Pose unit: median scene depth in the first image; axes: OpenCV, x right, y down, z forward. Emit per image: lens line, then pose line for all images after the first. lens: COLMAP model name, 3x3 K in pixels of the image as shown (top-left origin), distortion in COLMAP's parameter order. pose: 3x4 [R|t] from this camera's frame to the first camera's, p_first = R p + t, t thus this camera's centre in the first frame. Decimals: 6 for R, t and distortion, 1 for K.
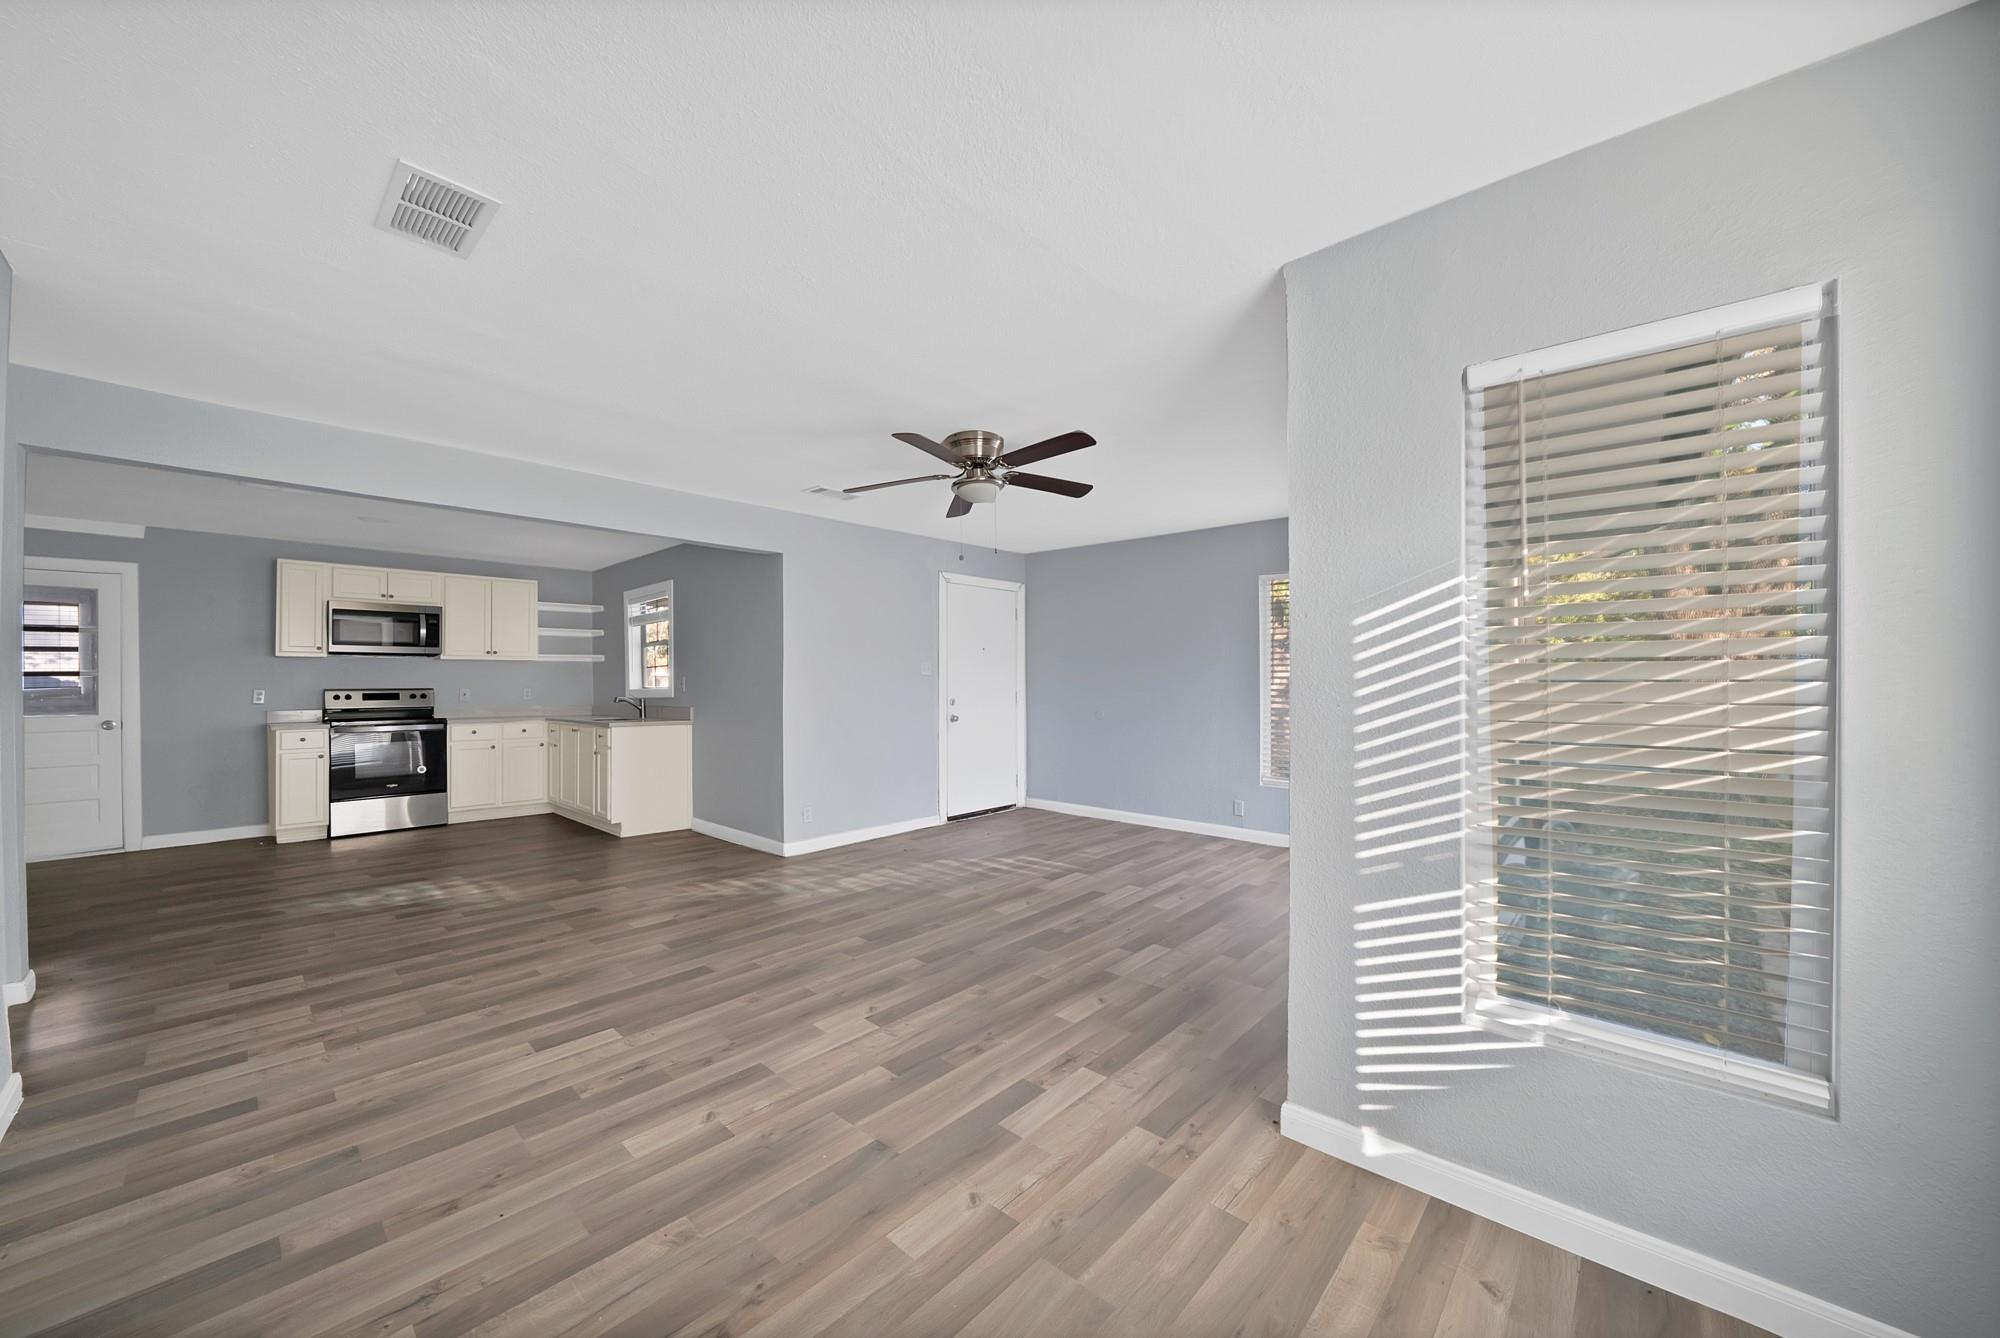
lens RADIAL K [[722.5, 0, 1007.8], [0, 722.5, 674.4], [0, 0, 1]] dist [-0.001658, -0.000109]
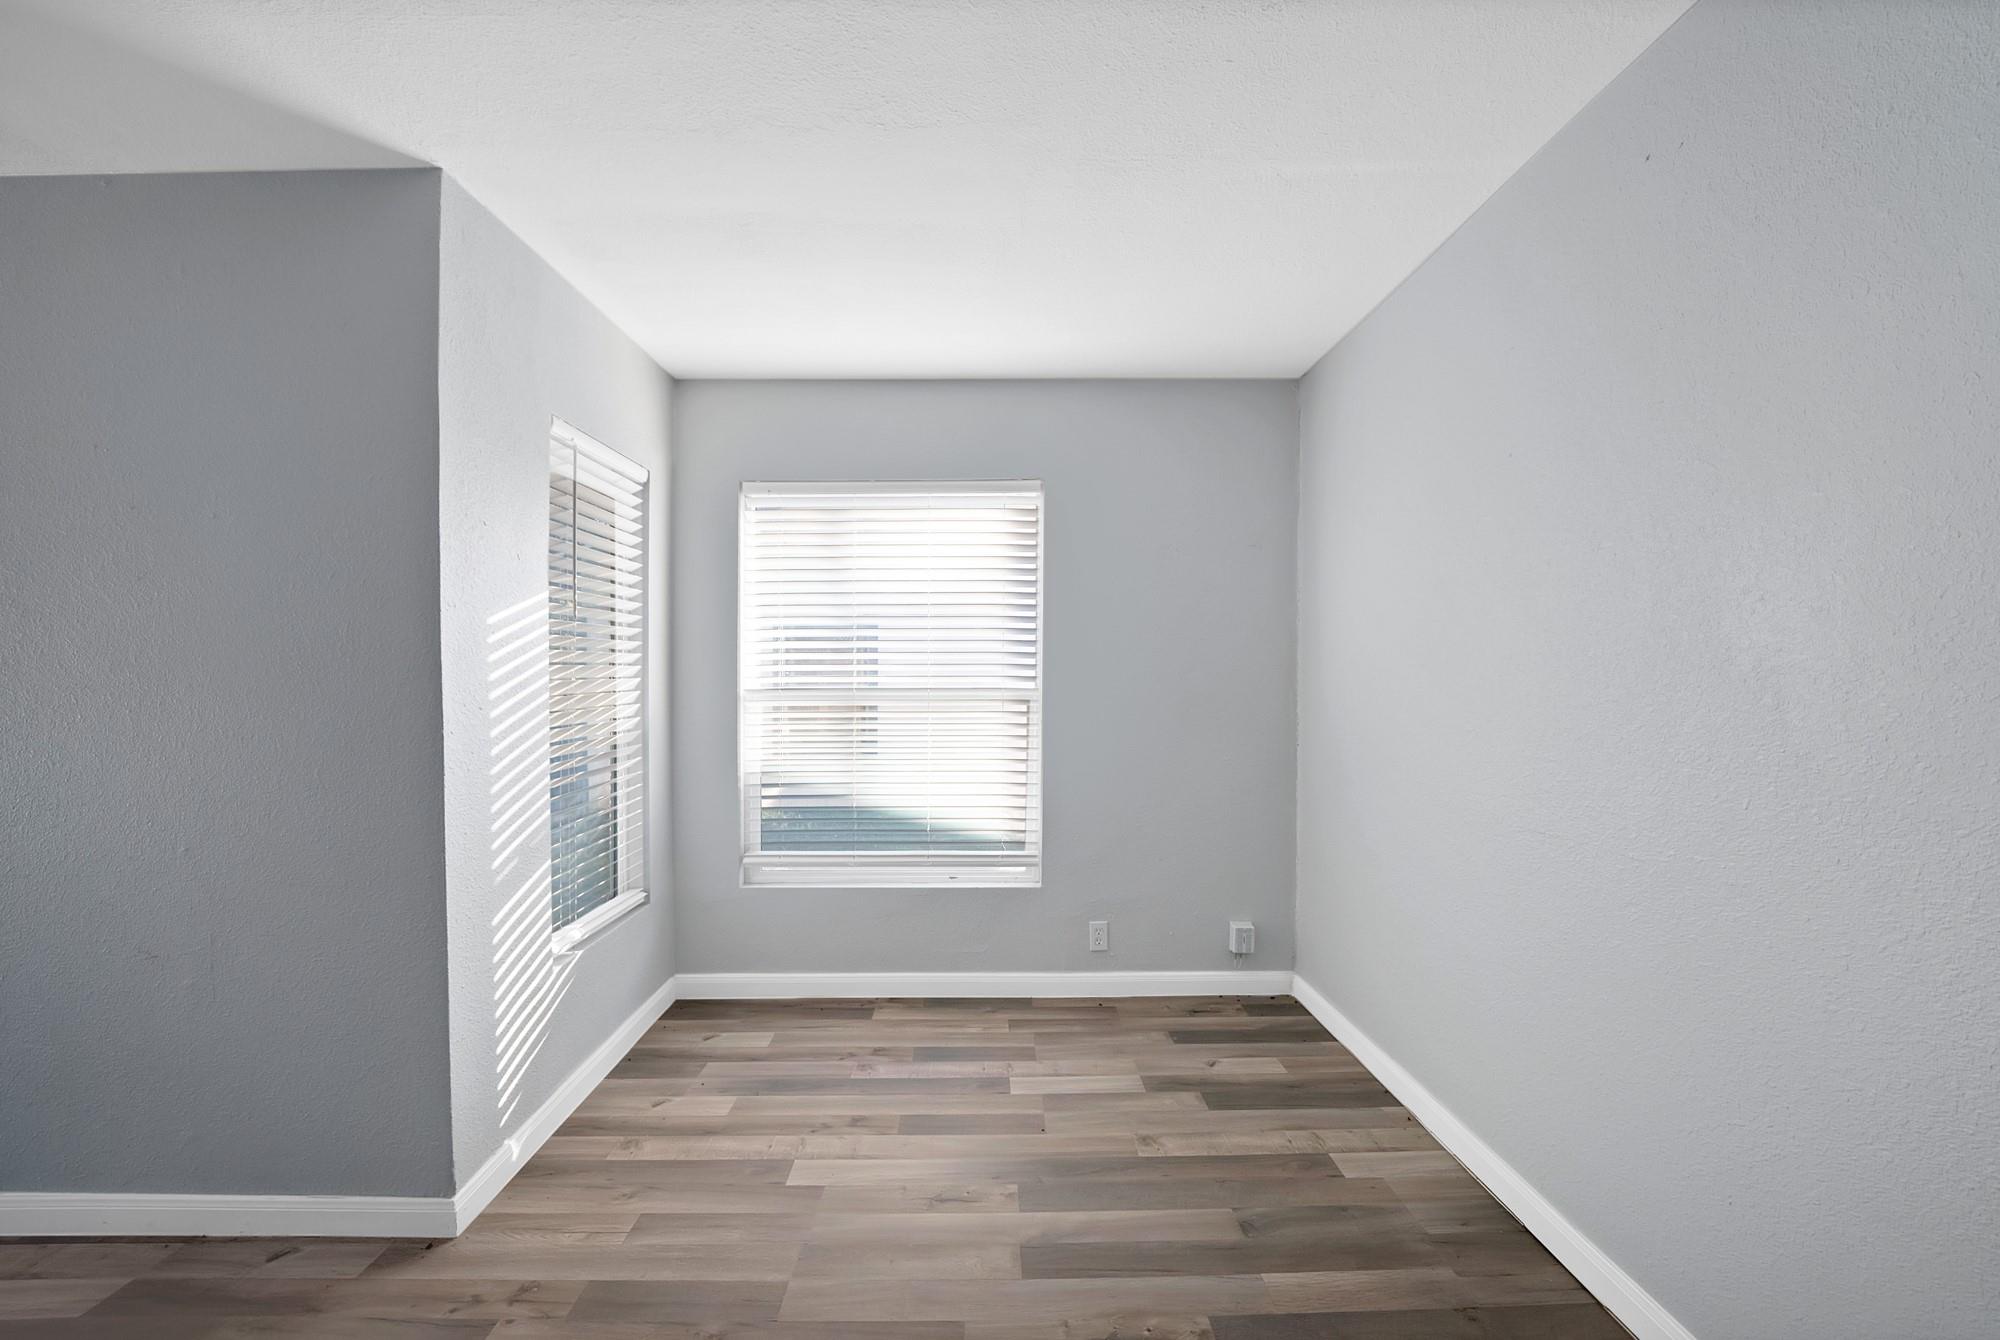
lens RADIAL K [[722.5, 0, 1003.4], [0, 722.5, 665.8], [0, 0, 1]] dist [-0.001658, -0.000109]
pose [[-0.676518, 0.007882, 0.736384, -0.785254], [0.013147, 0.999913, 0.001375, -0.008029], [-0.736309, 0.010611, -0.676562, 1.319122]]
